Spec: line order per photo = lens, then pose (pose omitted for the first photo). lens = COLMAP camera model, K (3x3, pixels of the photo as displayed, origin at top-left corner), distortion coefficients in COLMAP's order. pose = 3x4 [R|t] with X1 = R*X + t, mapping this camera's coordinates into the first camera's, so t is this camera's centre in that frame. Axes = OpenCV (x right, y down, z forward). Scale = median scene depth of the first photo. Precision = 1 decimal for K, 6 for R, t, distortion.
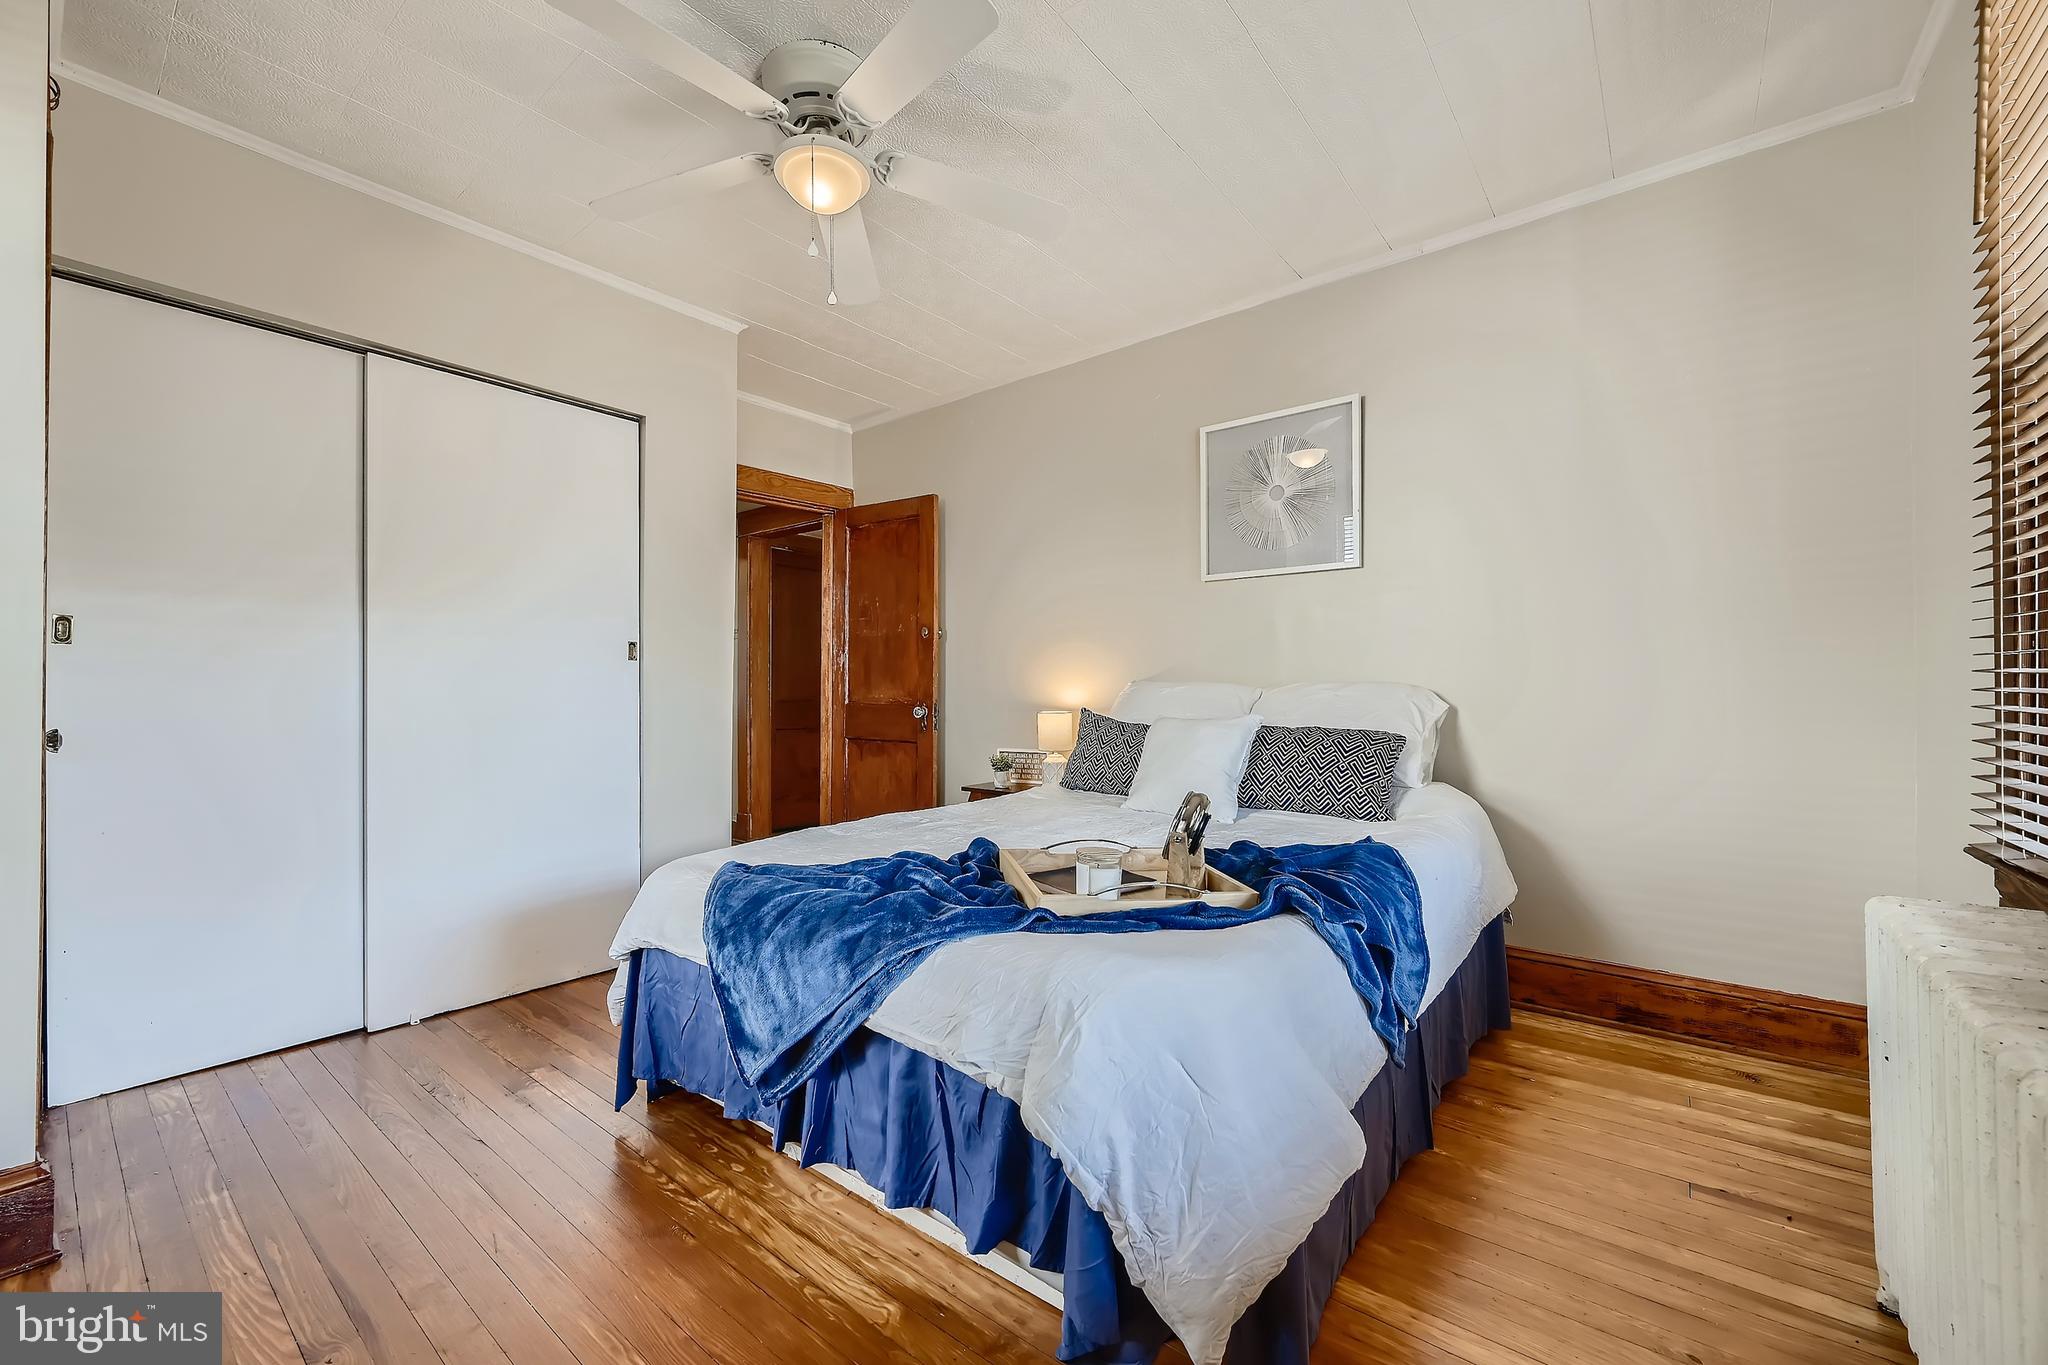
lens RADIAL K [[828.2, 0, 1029.7], [0, 828.2, 707.3], [0, 0, 1]] dist [-0.000717, -0.000182]
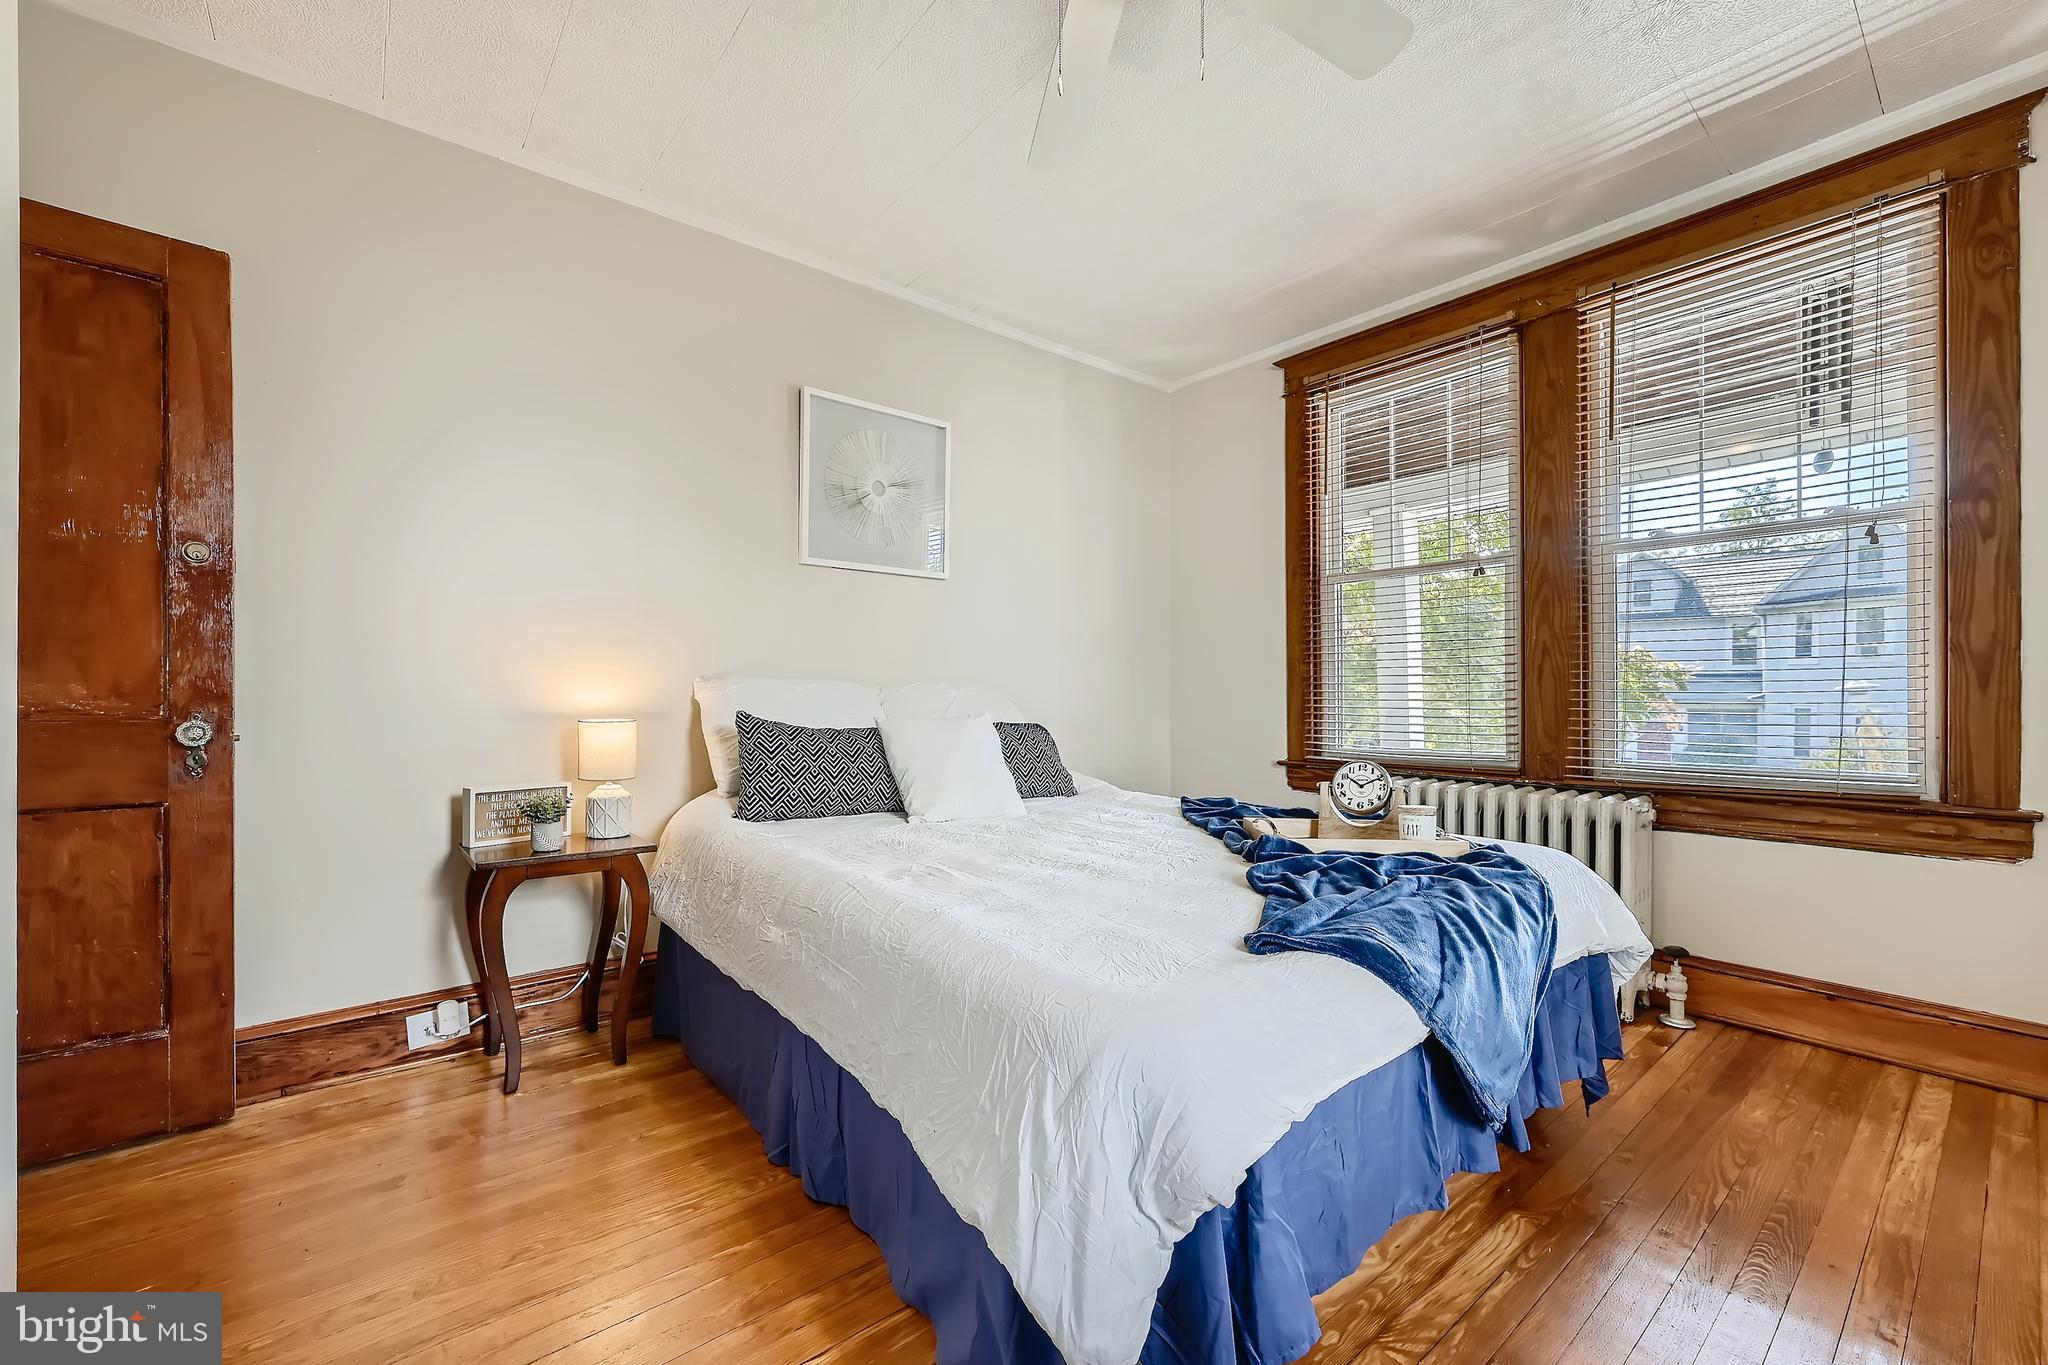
lens RADIAL K [[828.2, 0, 1029.7], [0, 828.2, 707.3], [0, 0, 1]] dist [-0.000717, -0.000182]
pose [[0.201511, -0.011380, 0.979420, -0.598223], [0.021937, 0.999734, 0.007103, -0.000997], [-0.979240, 0.020054, 0.201707, 0.596557]]
